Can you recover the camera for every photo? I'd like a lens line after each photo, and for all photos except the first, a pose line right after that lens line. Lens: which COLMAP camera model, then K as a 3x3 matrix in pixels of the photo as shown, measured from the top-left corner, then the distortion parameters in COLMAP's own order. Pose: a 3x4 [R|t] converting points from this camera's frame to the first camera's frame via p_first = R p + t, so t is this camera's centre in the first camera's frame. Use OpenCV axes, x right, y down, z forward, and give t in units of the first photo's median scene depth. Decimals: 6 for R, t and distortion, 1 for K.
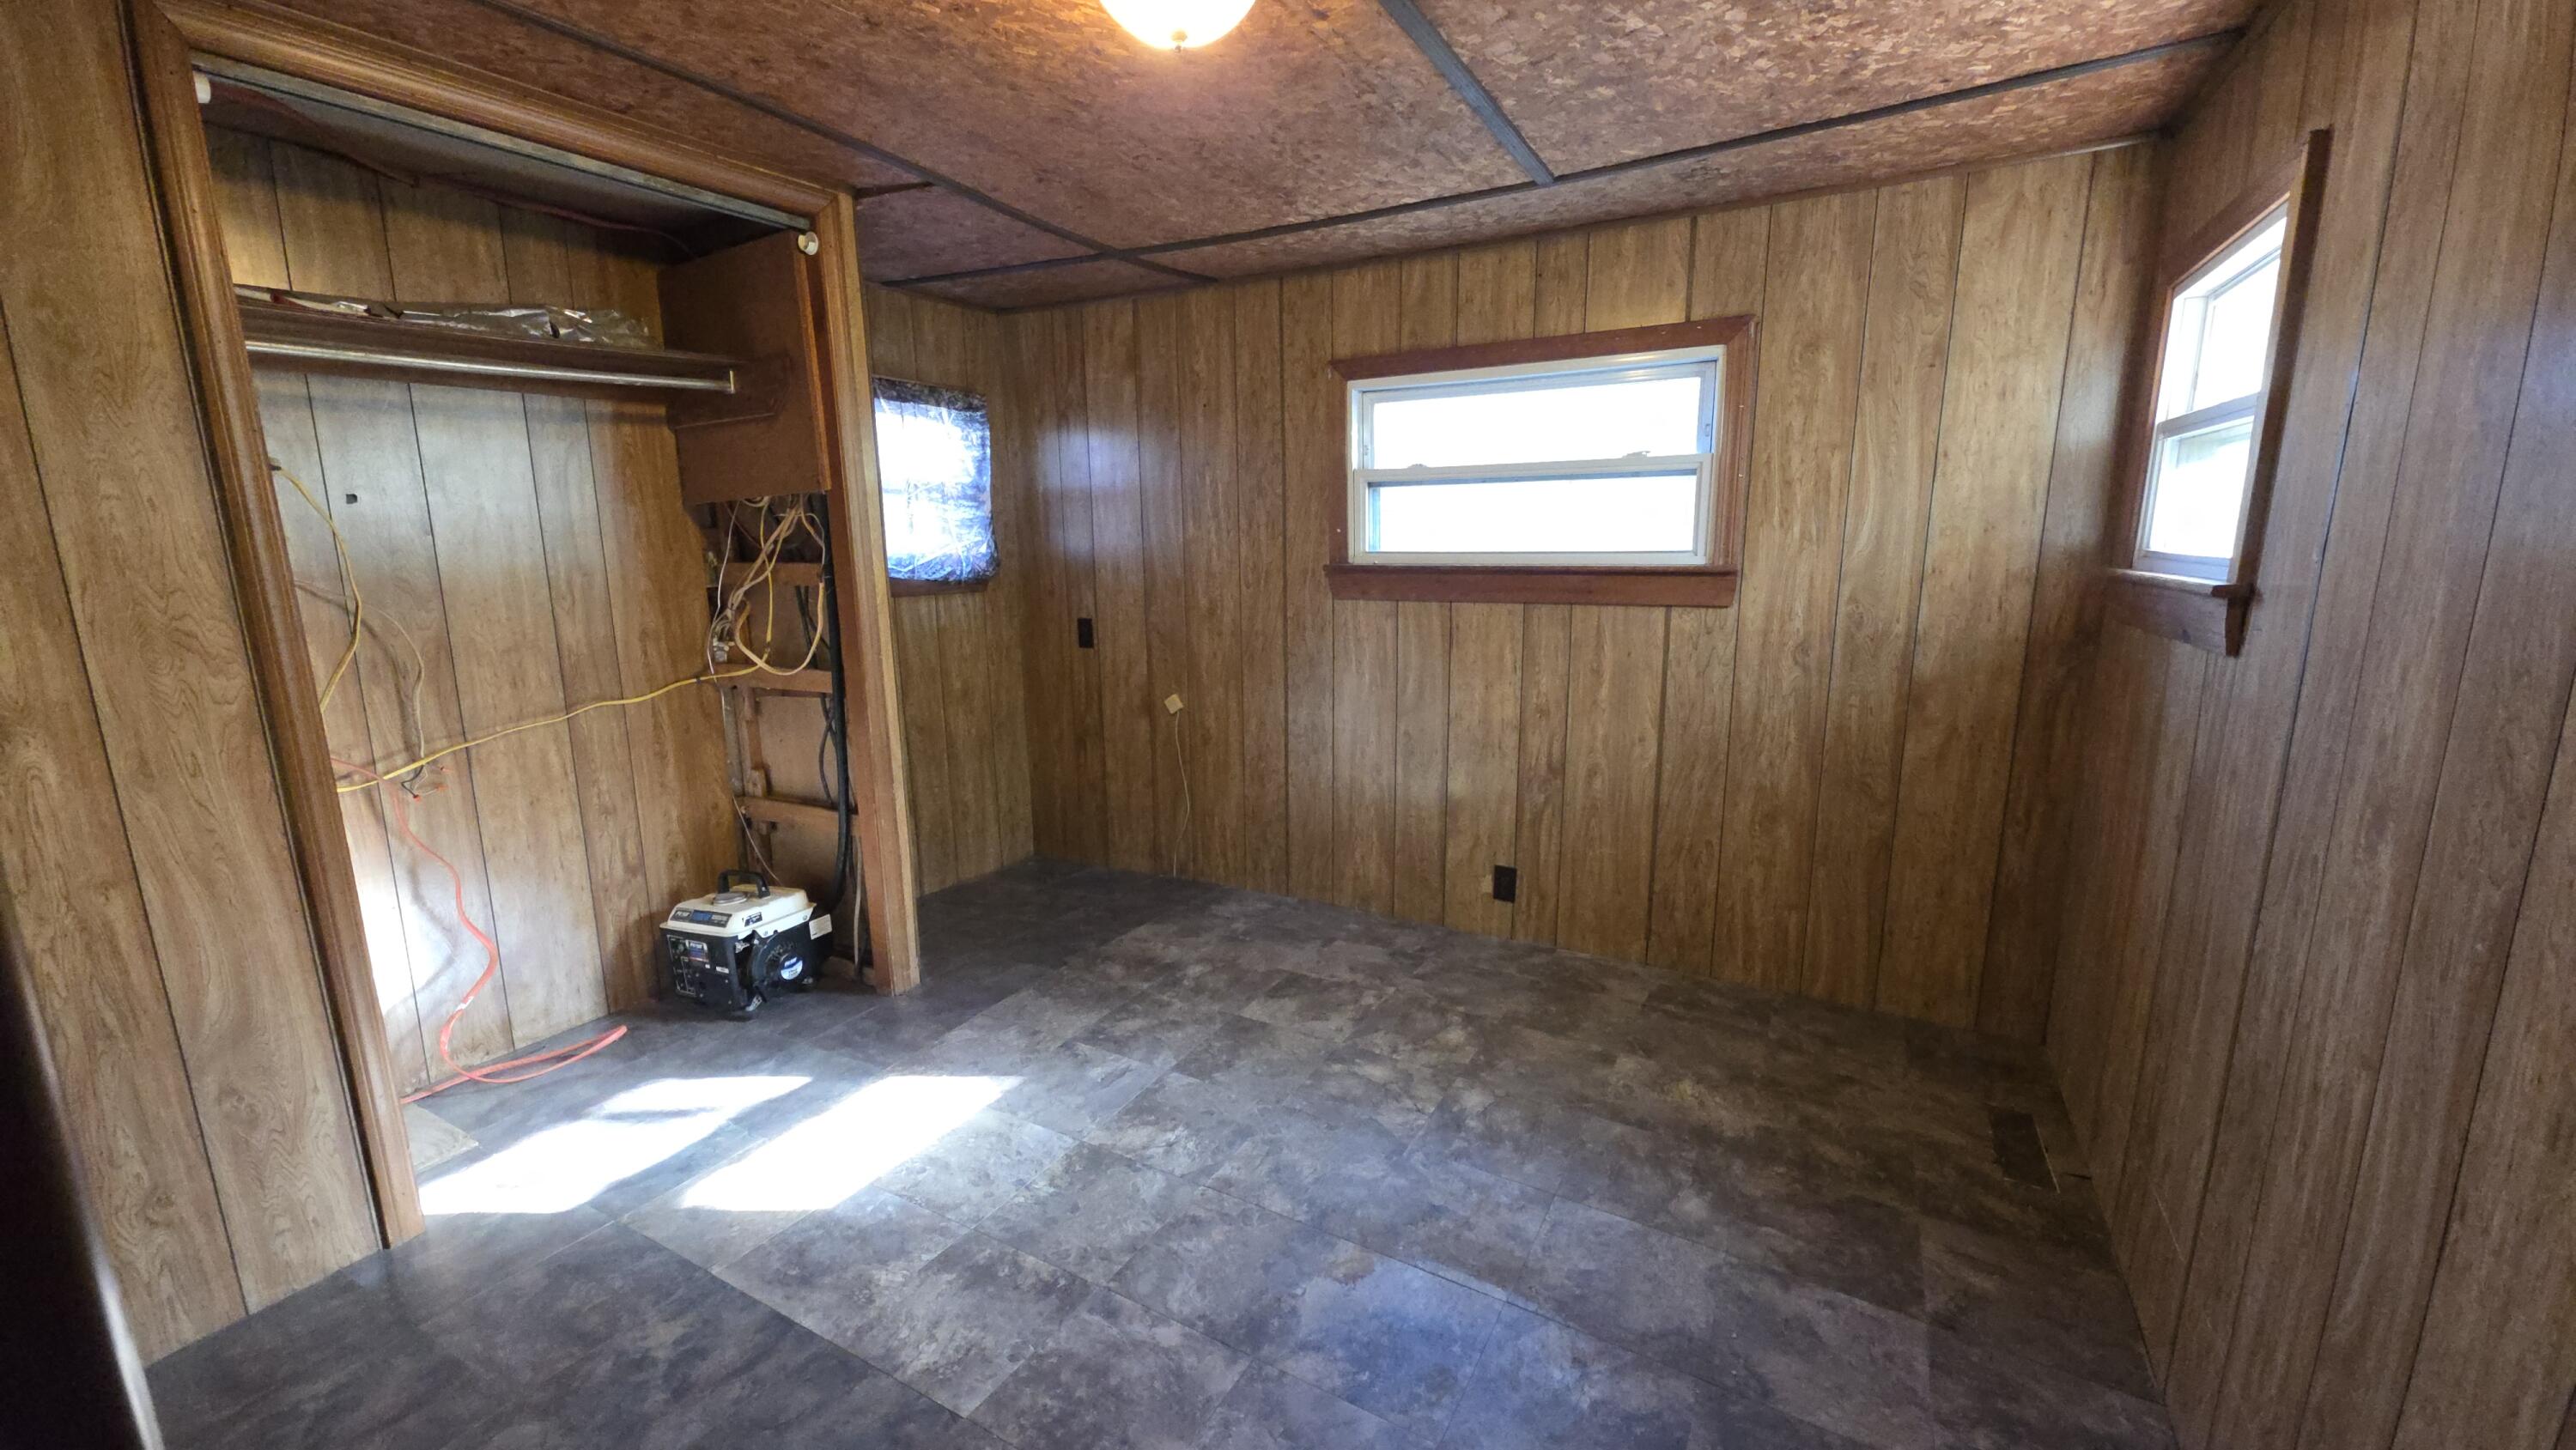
lens RADIAL K [[1011.6, 0, 1279.4], [0, 1011.6, 730.2], [0, 0, 1]] dist [0.012104, -0.008401]
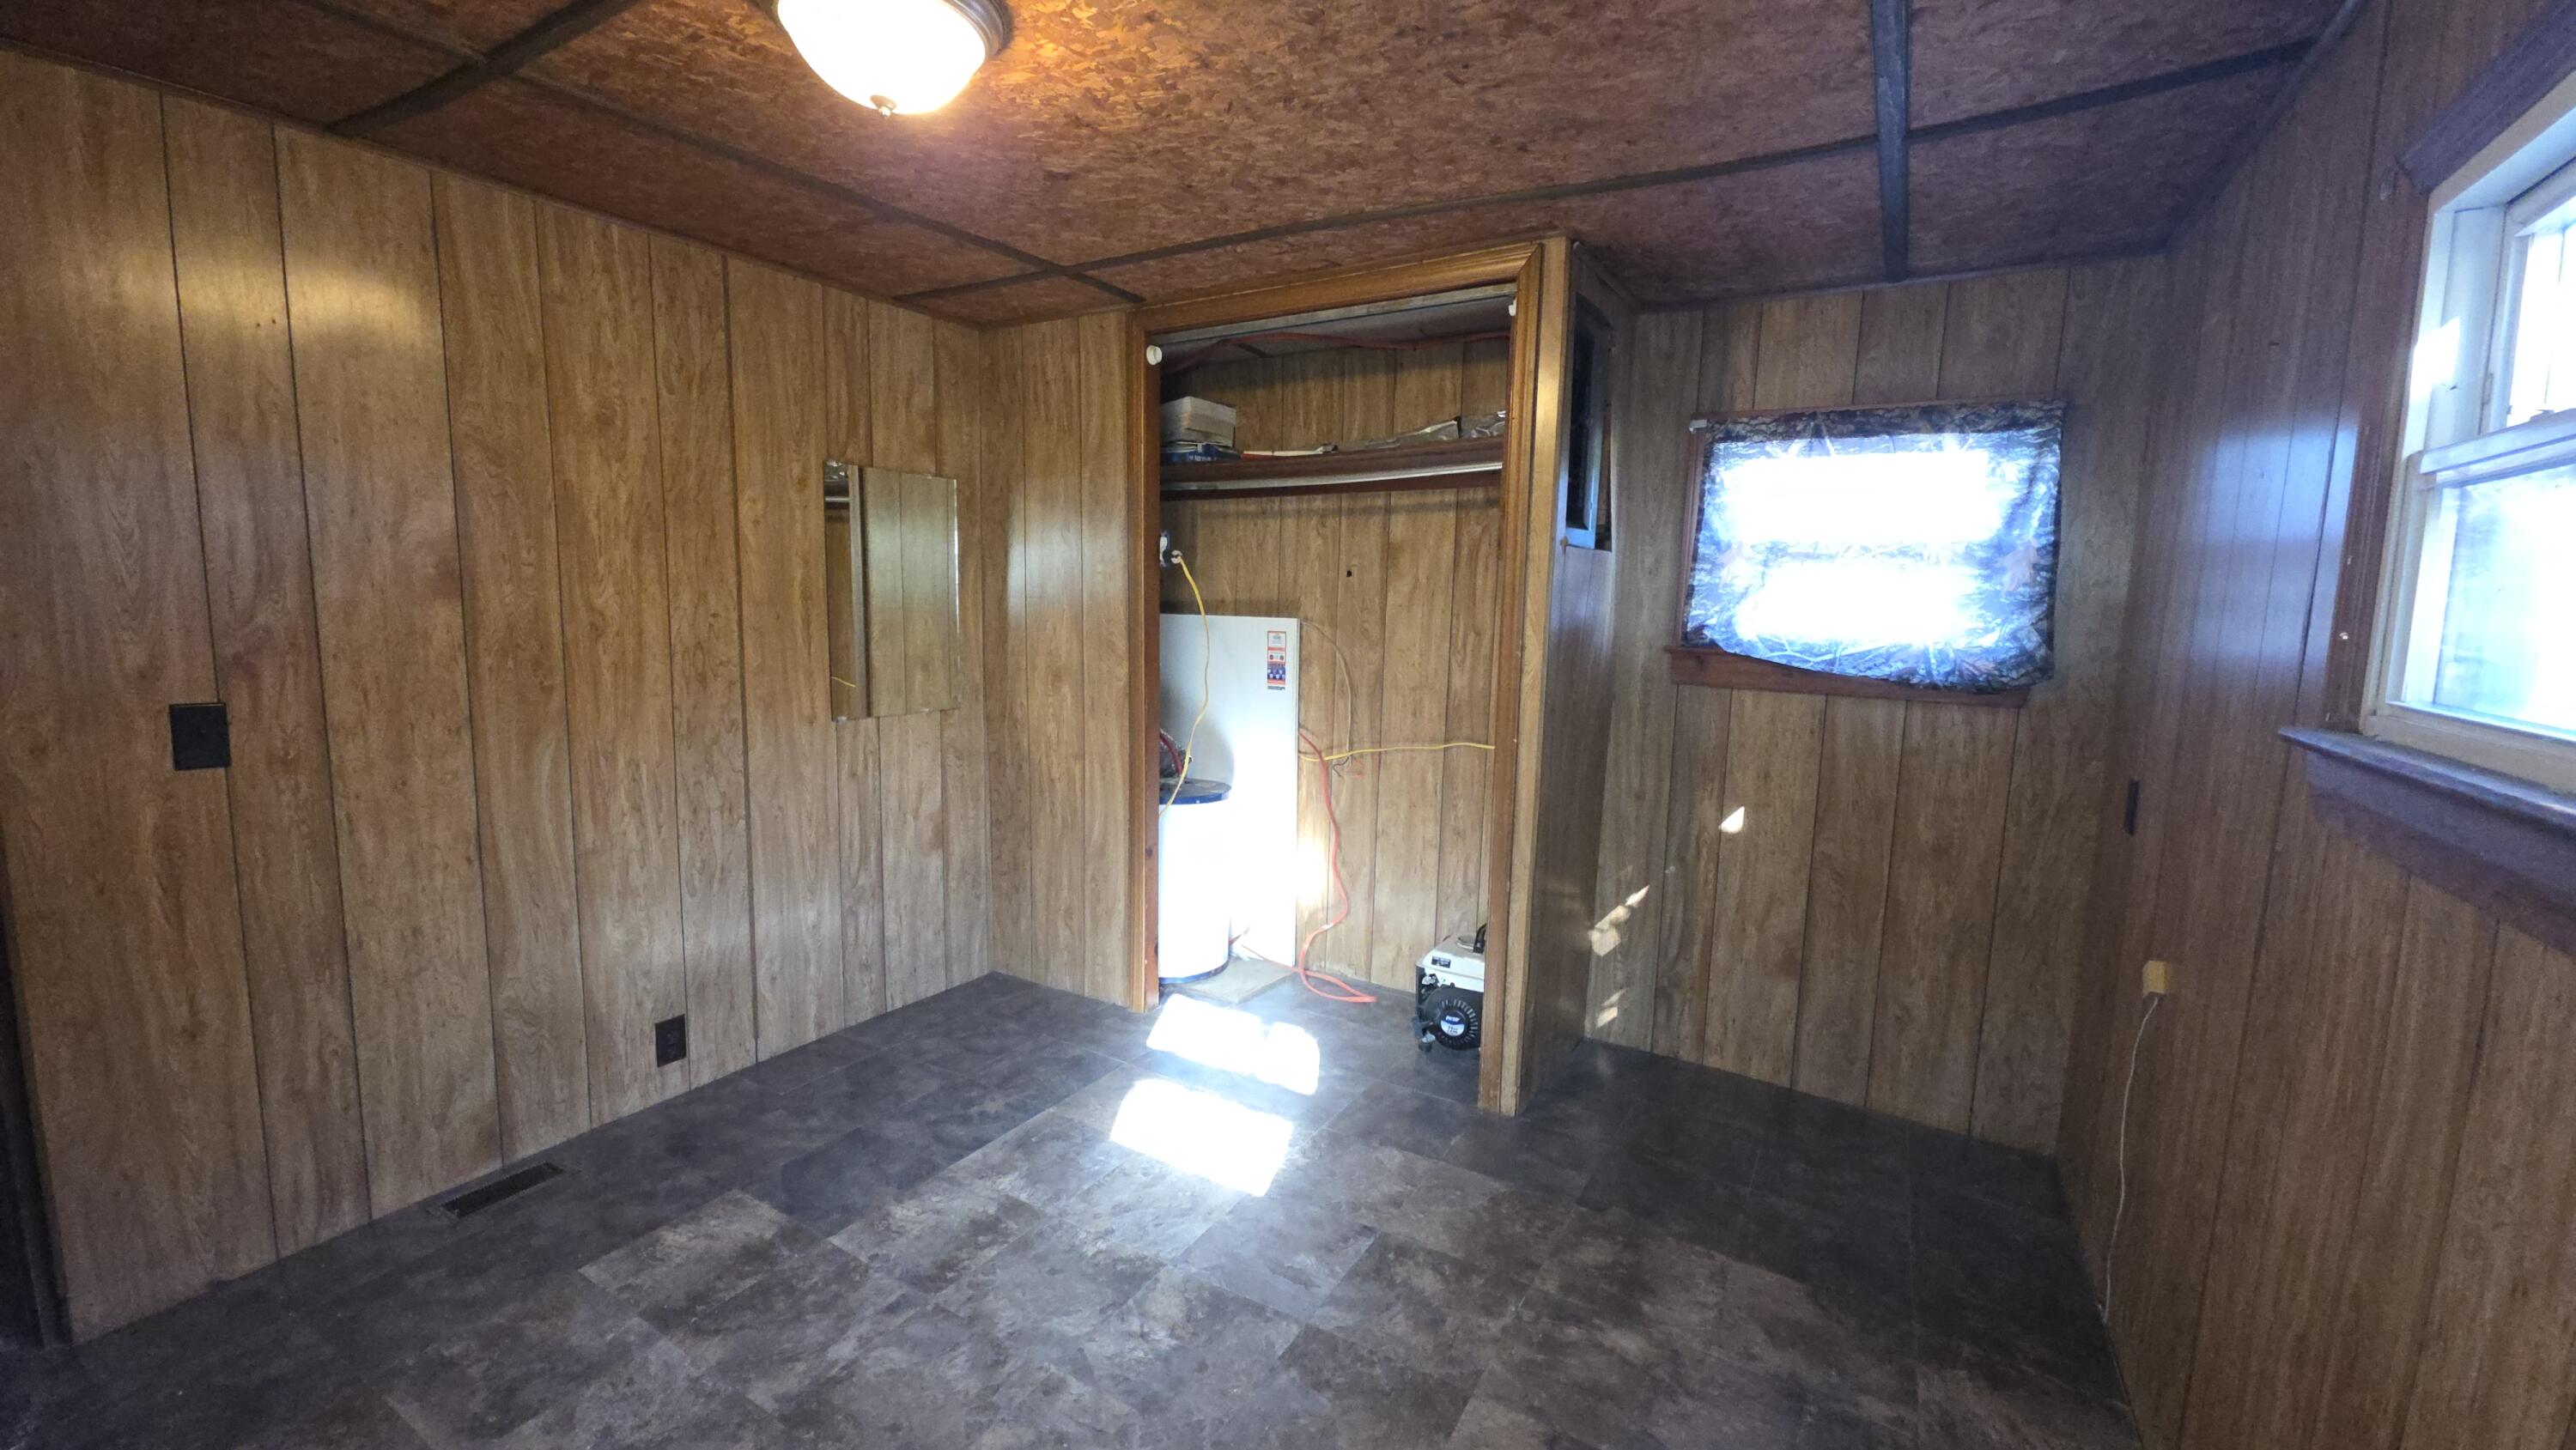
lens RADIAL K [[1011.6, 0, 1279.4], [0, 1011.6, 730.2], [0, 0, 1]] dist [0.012104, -0.008401]
pose [[-0.023471, 0.142396, -0.989531, 0.540488], [-0.217078, 0.965462, 0.144081, -0.177600], [0.975872, 0.218188, 0.008251, 0.844591]]
